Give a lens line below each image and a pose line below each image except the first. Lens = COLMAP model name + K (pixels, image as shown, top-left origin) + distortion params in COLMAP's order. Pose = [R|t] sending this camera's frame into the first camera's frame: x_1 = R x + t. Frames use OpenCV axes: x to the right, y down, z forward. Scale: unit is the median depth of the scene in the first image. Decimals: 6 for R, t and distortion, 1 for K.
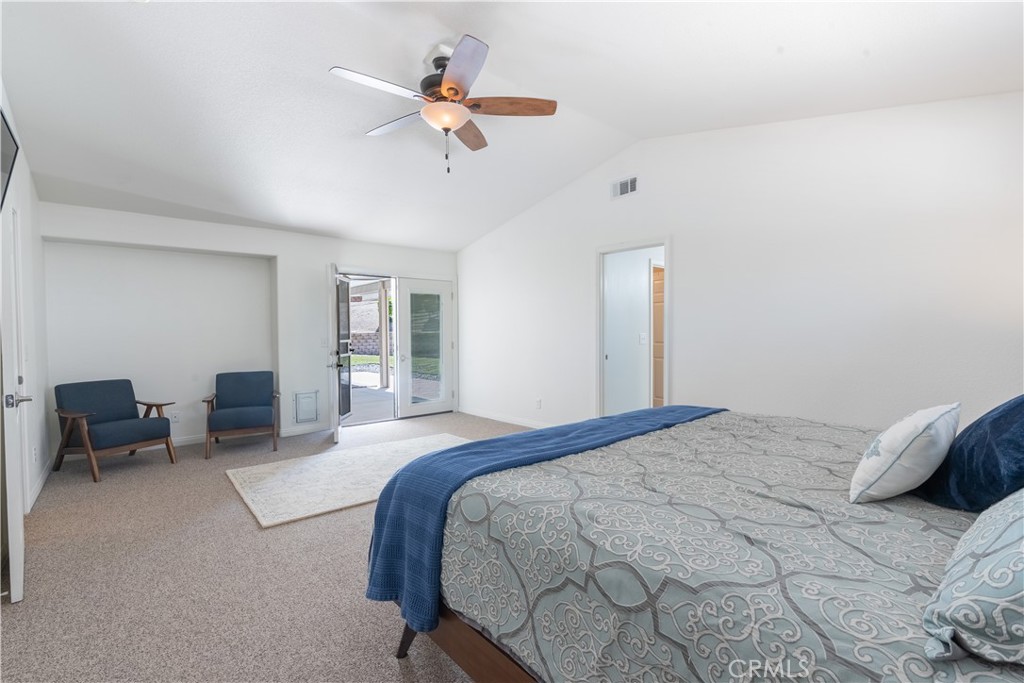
lens RADIAL K [[464.2, 0, 512.0], [0, 464.2, 341.5], [0, 0, 1]] dist [-0.000139, 0.000003]
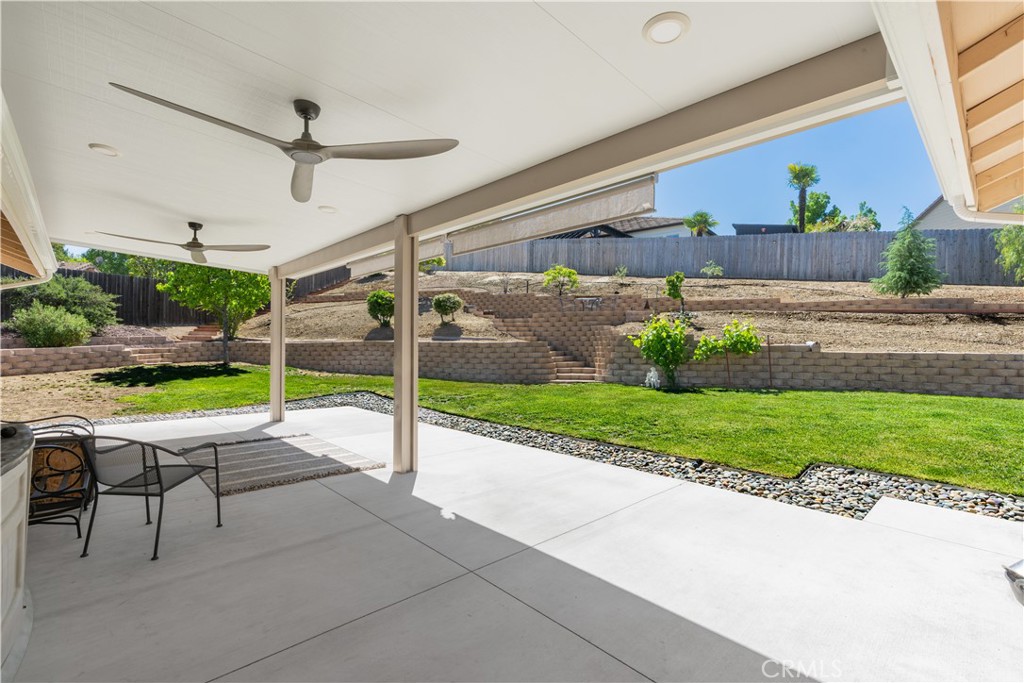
lens RADIAL K [[464.2, 0, 512.0], [0, 464.2, 341.5], [0, 0, 1]] dist [-0.000139, 0.000003]
pose [[0.999119, 0.012117, 0.040170, -0.194700], [-0.011078, 0.999601, -0.025974, -0.007407], [-0.040468, 0.025507, 0.998855, 0.572554]]
